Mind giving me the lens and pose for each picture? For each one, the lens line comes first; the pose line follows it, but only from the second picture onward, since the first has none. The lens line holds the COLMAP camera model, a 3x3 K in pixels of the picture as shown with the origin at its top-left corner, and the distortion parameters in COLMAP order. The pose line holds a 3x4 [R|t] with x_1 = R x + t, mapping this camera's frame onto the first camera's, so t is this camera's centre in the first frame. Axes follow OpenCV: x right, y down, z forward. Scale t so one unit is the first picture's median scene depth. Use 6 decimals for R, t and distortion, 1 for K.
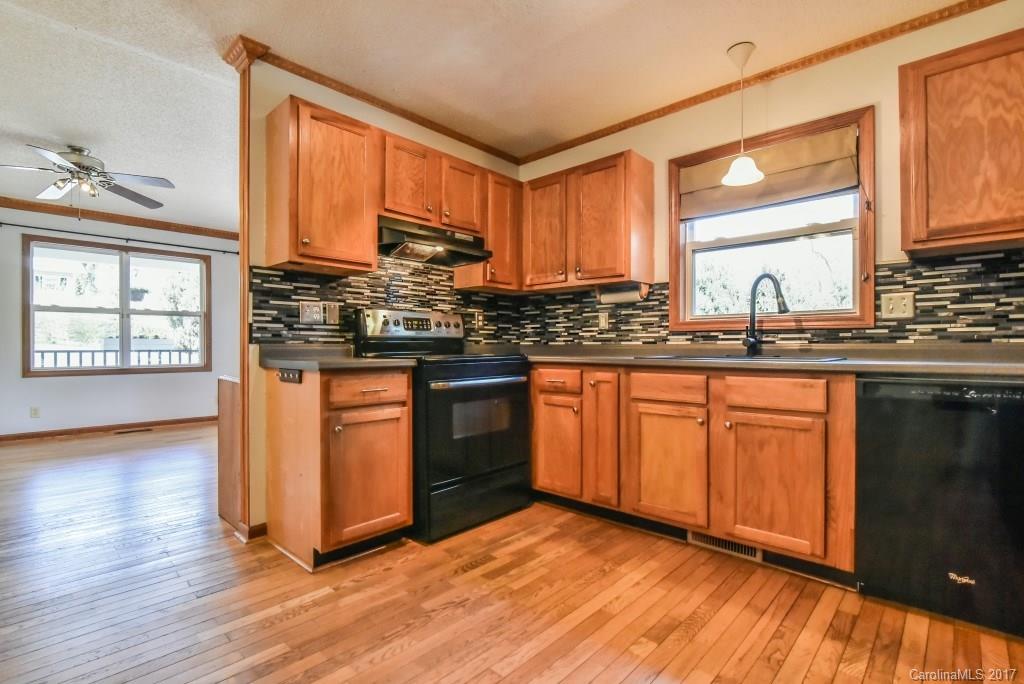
lens RADIAL K [[491.5, 0, 484.7], [0, 491.5, 347.5], [0, 0, 1]] dist [-0.018582, -0.000098]
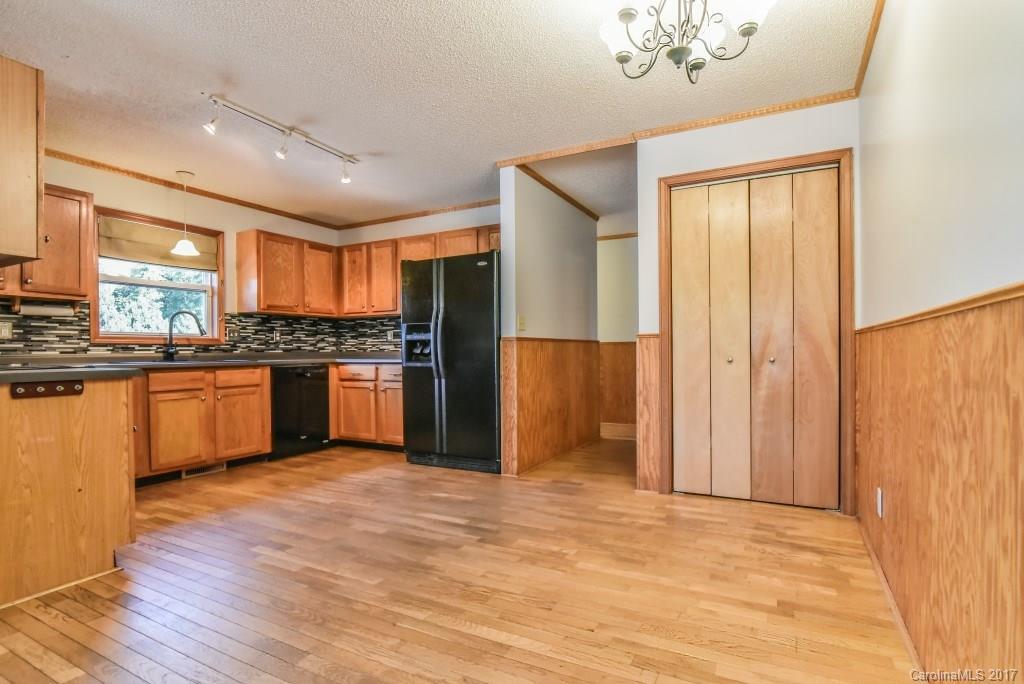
lens RADIAL K [[492.0, 0, 512.0], [0, 492.0, 342.0], [0, 0, 1]] dist [-0.021749, 0.000319]
pose [[-0.267569, 0.019145, 0.963348, -1.341973], [0.009293, 0.999807, -0.017289, -0.006491], [-0.963494, 0.004327, -0.267695, 0.381844]]
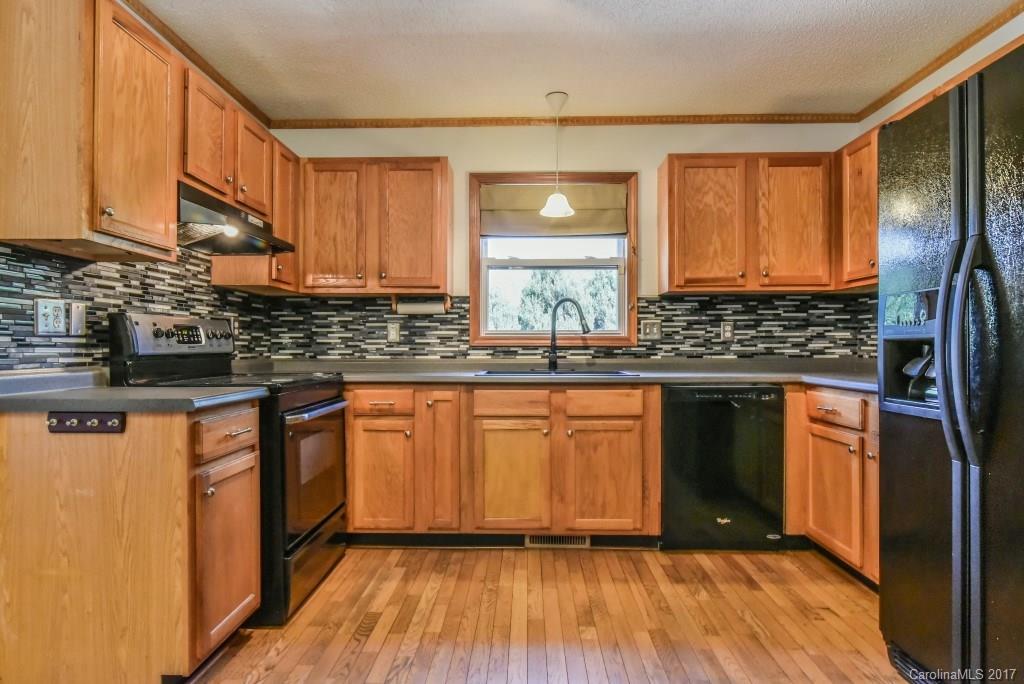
lens RADIAL K [[610.2, 0, 515.4], [0, 610.2, 346.3], [0, 0, 1]] dist [-0.004851, -0.000861]
pose [[0.725177, 0.000284, 0.688562, -0.508748], [0.002444, 0.999993, -0.002987, -0.034716], [-0.688558, 0.003849, 0.725171, 0.049802]]
